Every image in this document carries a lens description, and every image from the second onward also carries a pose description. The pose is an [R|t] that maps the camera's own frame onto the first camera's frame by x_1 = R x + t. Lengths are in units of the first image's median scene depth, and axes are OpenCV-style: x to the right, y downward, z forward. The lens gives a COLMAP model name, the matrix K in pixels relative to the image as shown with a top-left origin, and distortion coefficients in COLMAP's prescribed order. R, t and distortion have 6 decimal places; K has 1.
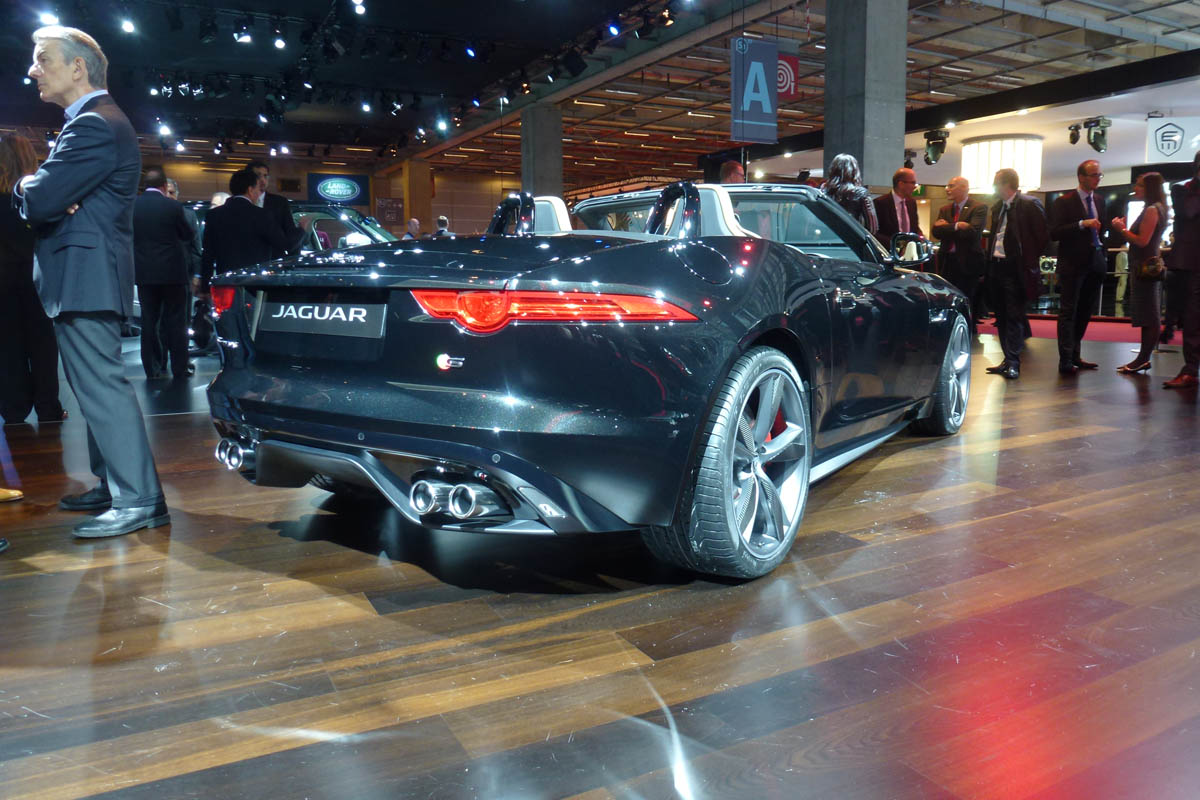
lens RADIAL K [[875.0, 0, 603.2], [0, 875.0, 397.7], [0, 0, 1]] dist [-0.060883, 0.019637]
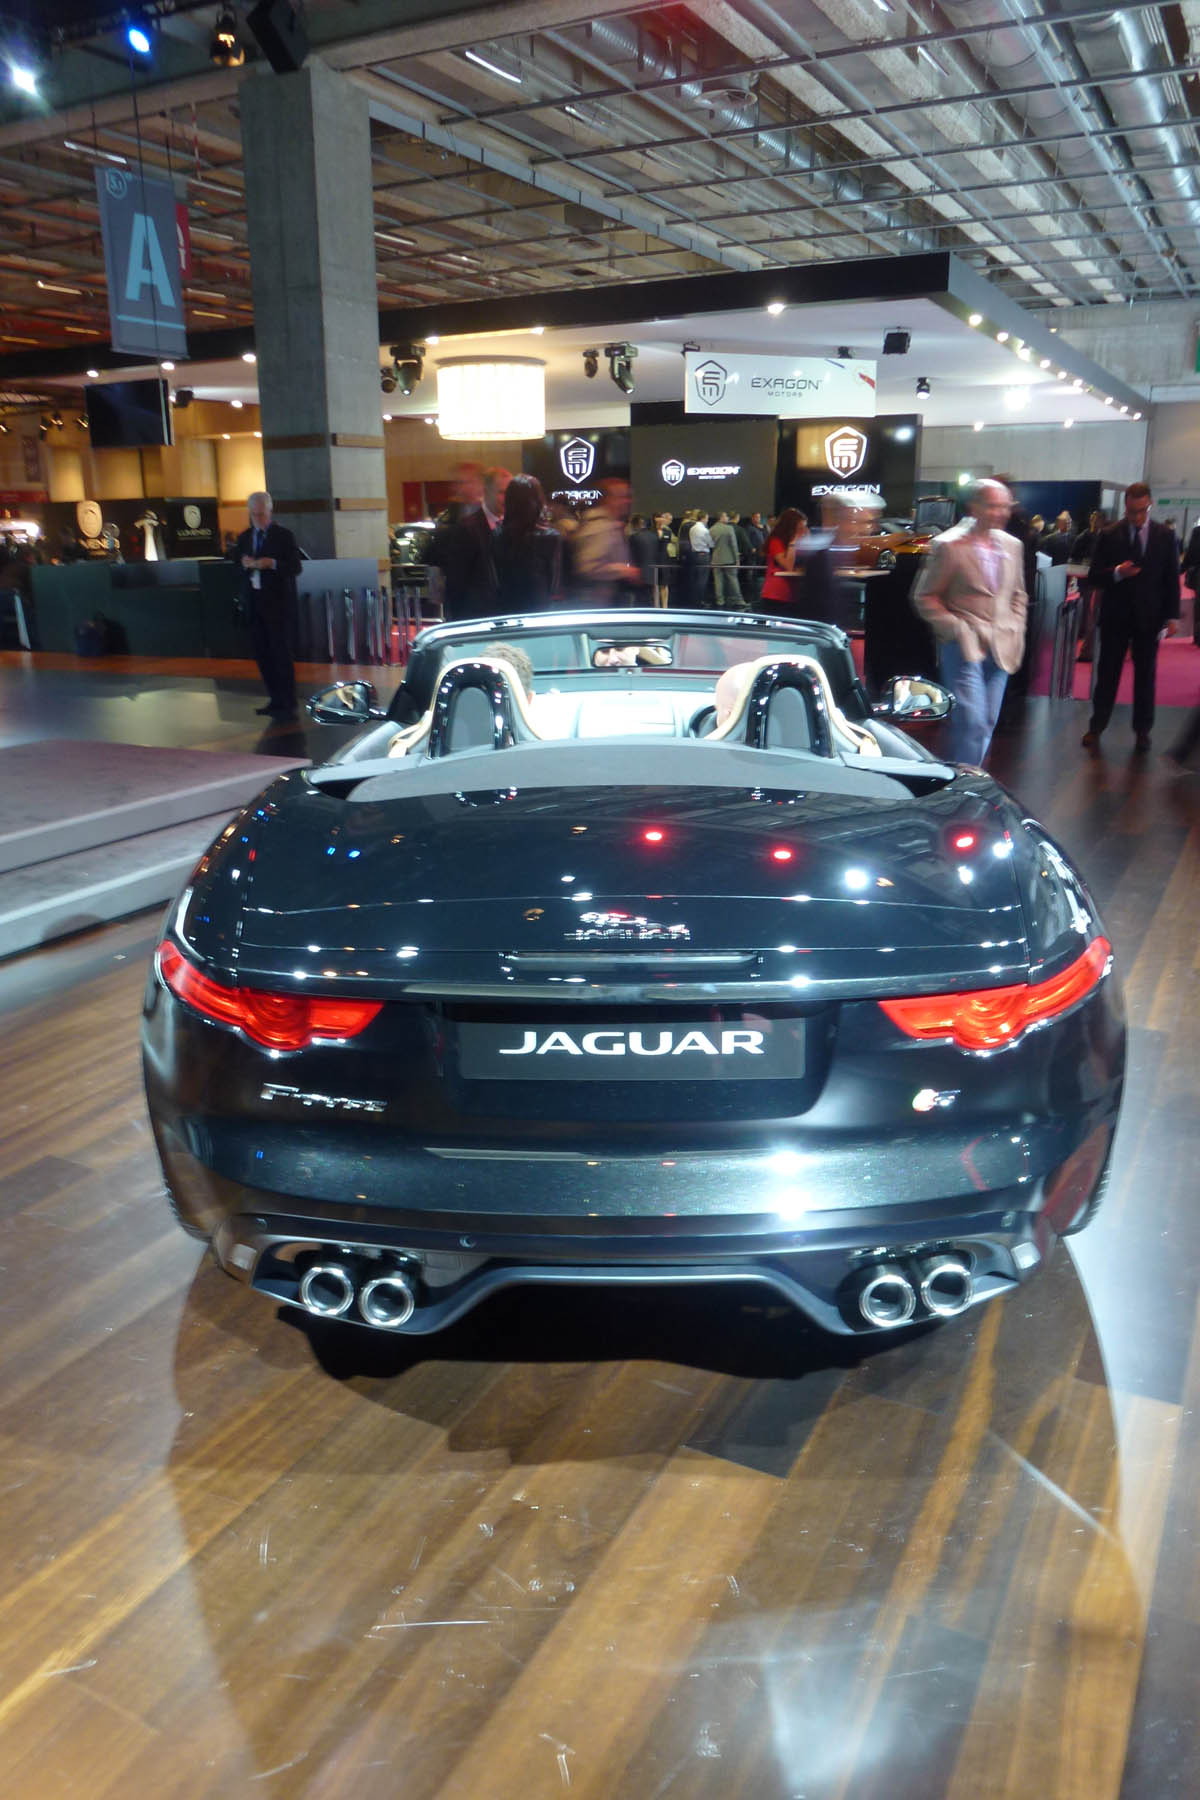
lens RADIAL K [[1312.5, 0, 609.9], [0, 1312.5, 905.4], [0, 0, 1]] dist [-0.060883, 0.019637]
pose [[0.812517, -0.168499, 0.558054, -0.132279], [0.079689, 0.980432, 0.180006, -0.055964], [-0.577465, -0.101787, 0.810045, 0.054126]]
